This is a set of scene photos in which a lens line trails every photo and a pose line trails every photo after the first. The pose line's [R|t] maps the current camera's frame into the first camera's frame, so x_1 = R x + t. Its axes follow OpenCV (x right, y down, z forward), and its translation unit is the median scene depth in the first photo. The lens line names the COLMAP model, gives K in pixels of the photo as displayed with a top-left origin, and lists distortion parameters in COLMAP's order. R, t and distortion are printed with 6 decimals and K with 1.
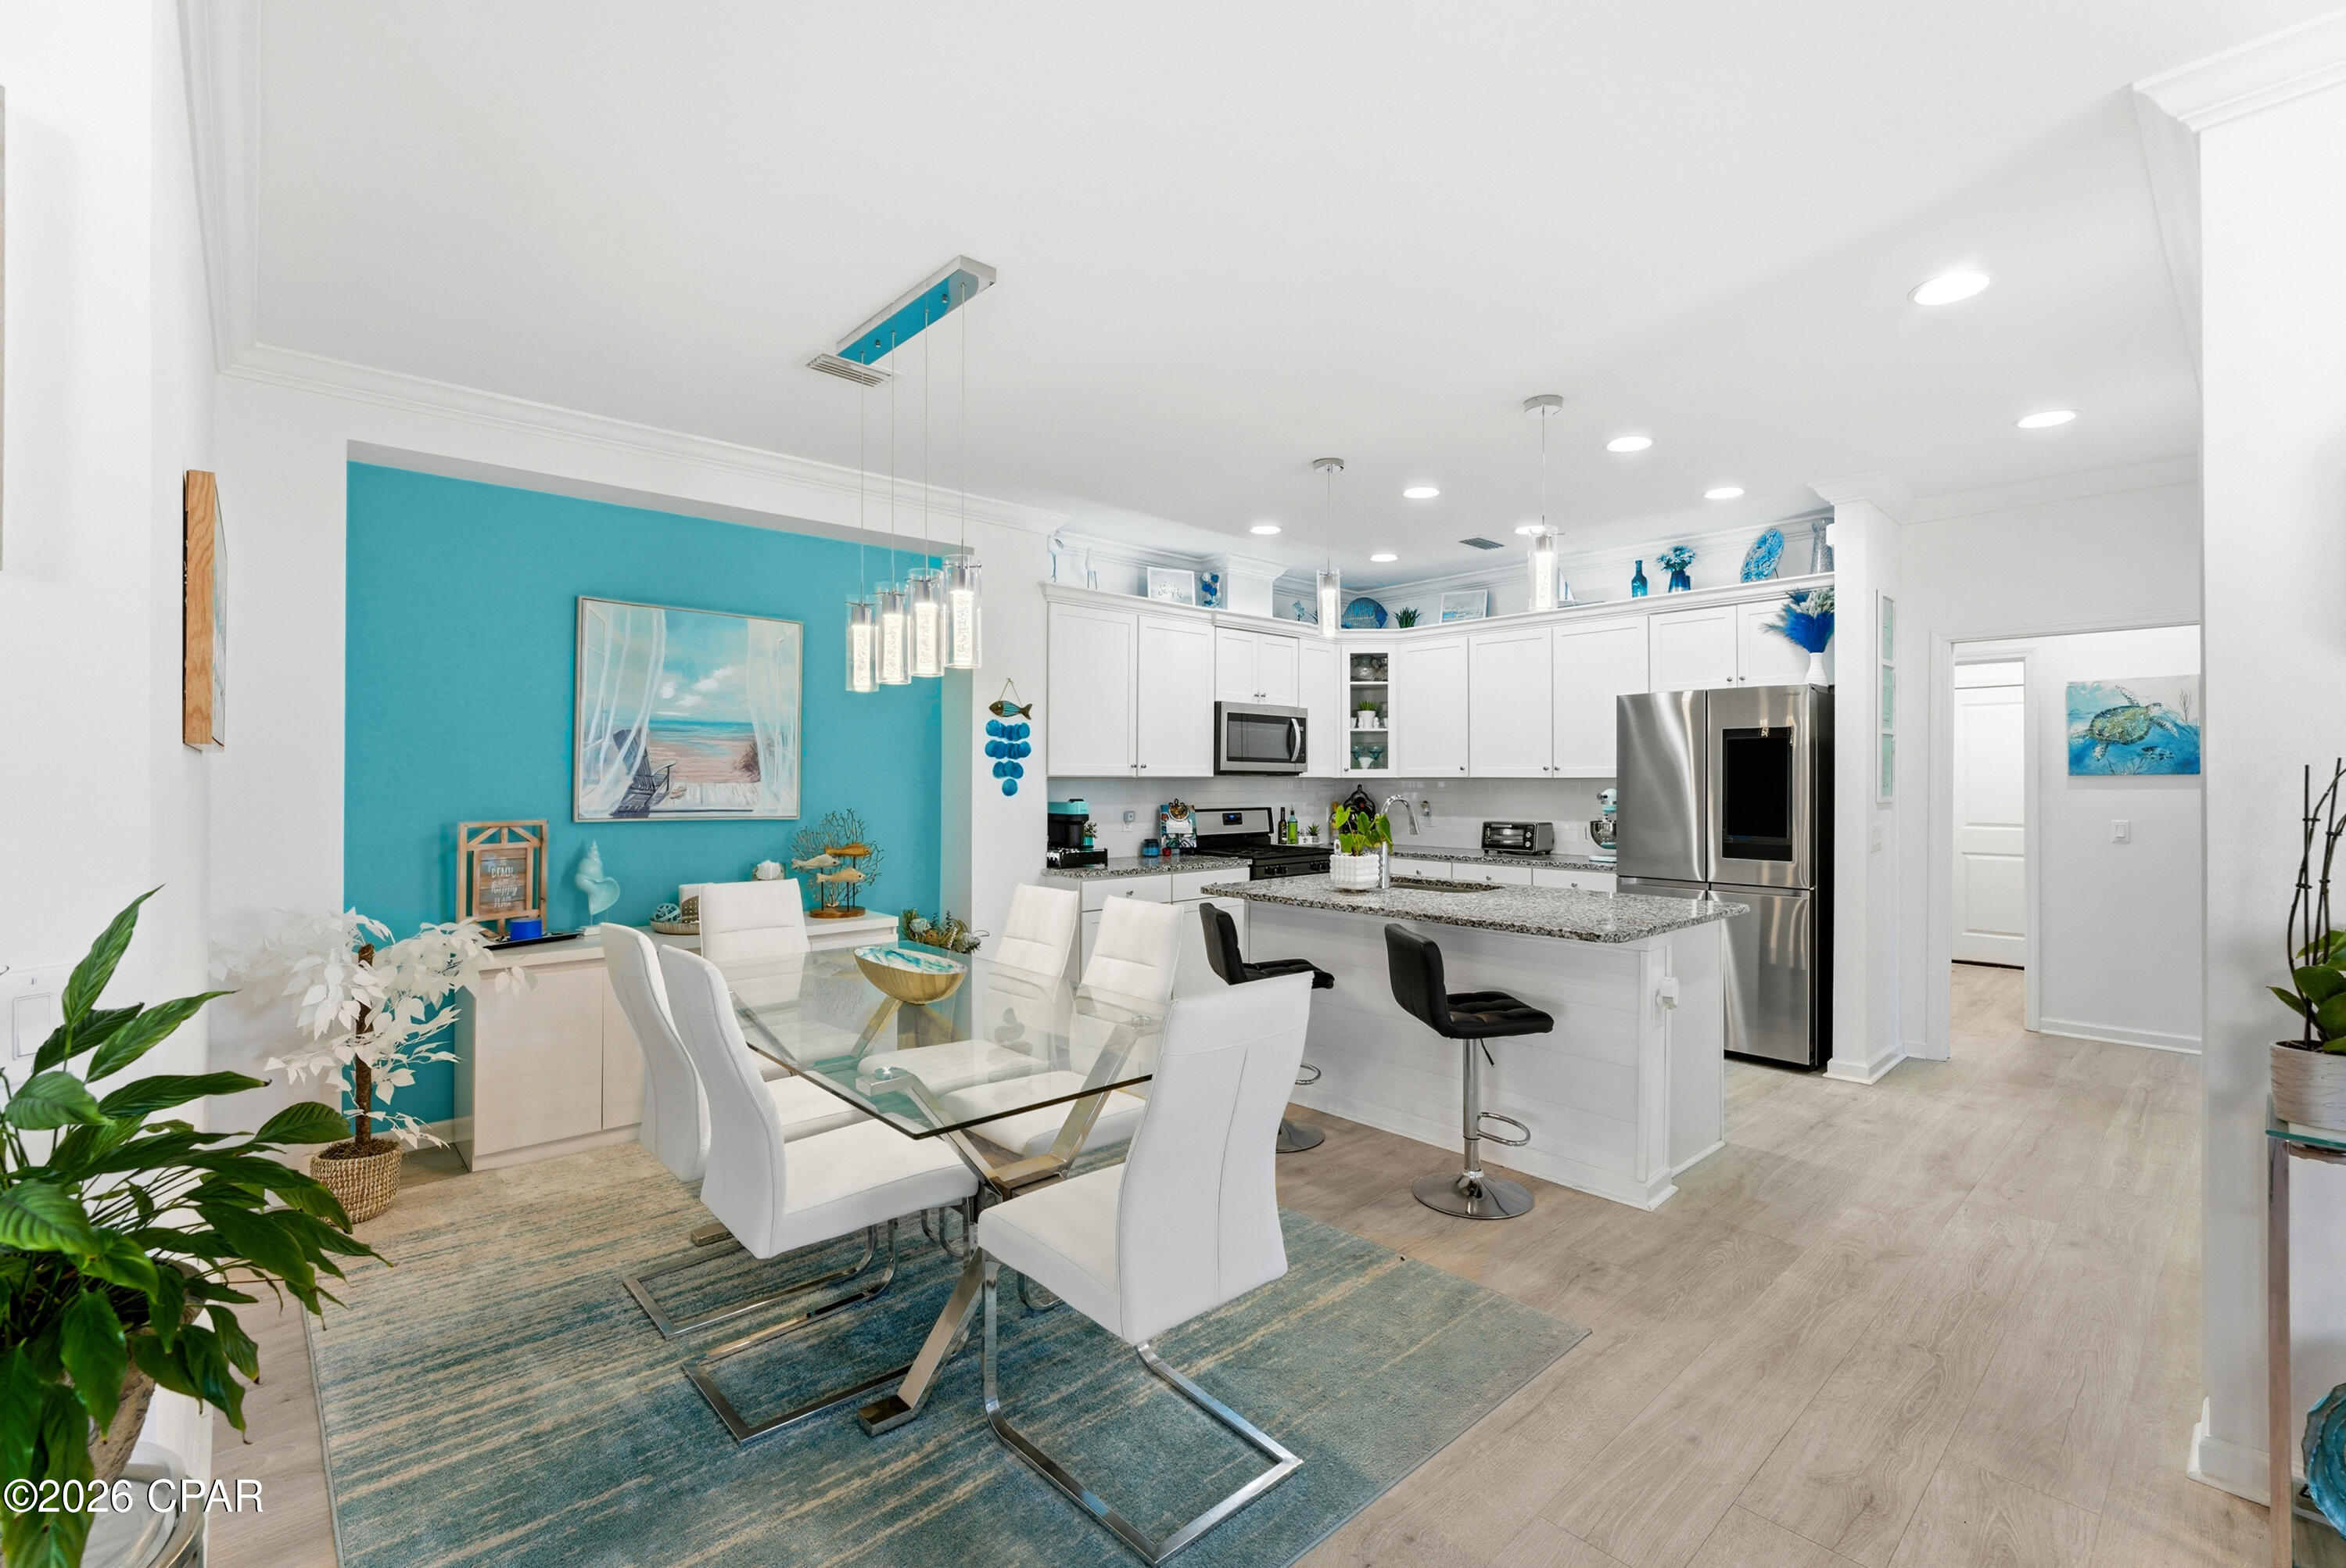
lens RADIAL K [[1022.7, 0, 1183.7], [0, 1022.7, 775.7], [0, 0, 1]] dist [-0.000286, 0.000218]
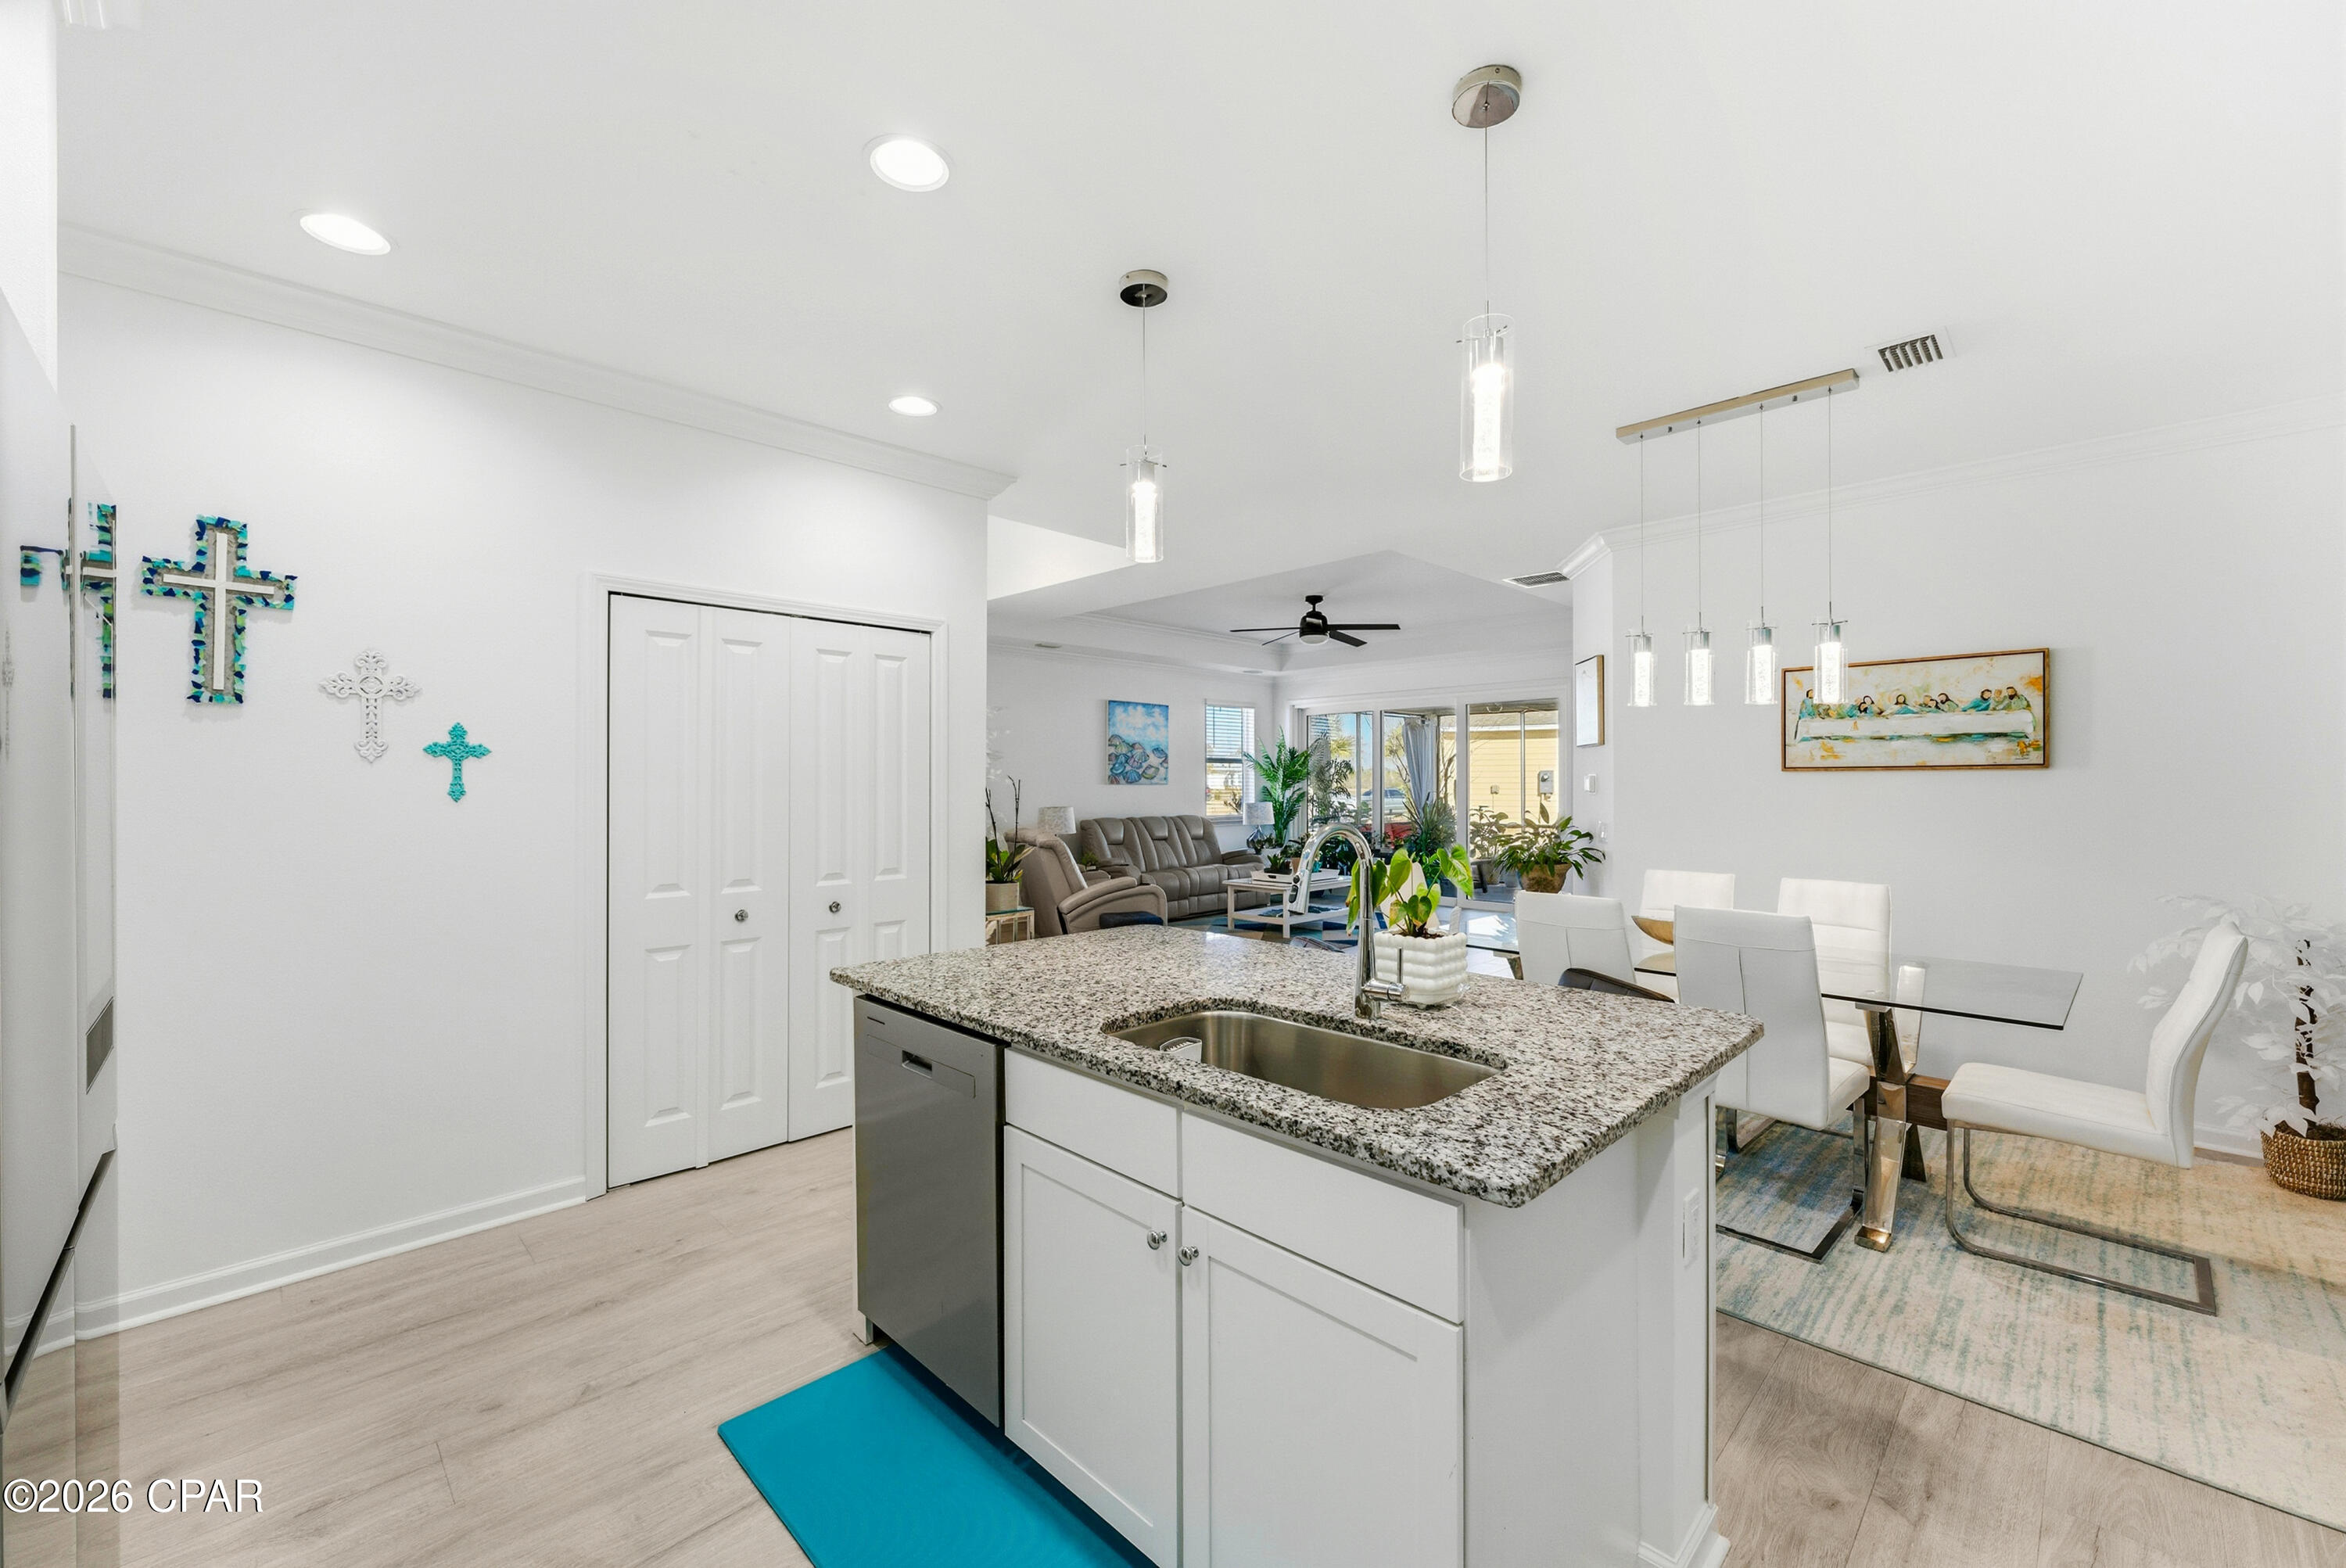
lens RADIAL K [[943.6, 0, 1180.6], [0, 943.6, 790.6], [0, 0, 1]] dist [-0.004001, 0.000046]
pose [[-0.999306, 0.000346, -0.037247, 0.243963], [0.000121, 0.999982, 0.006041, 0.001702], [0.037248, 0.006032, -0.999288, 1.172171]]
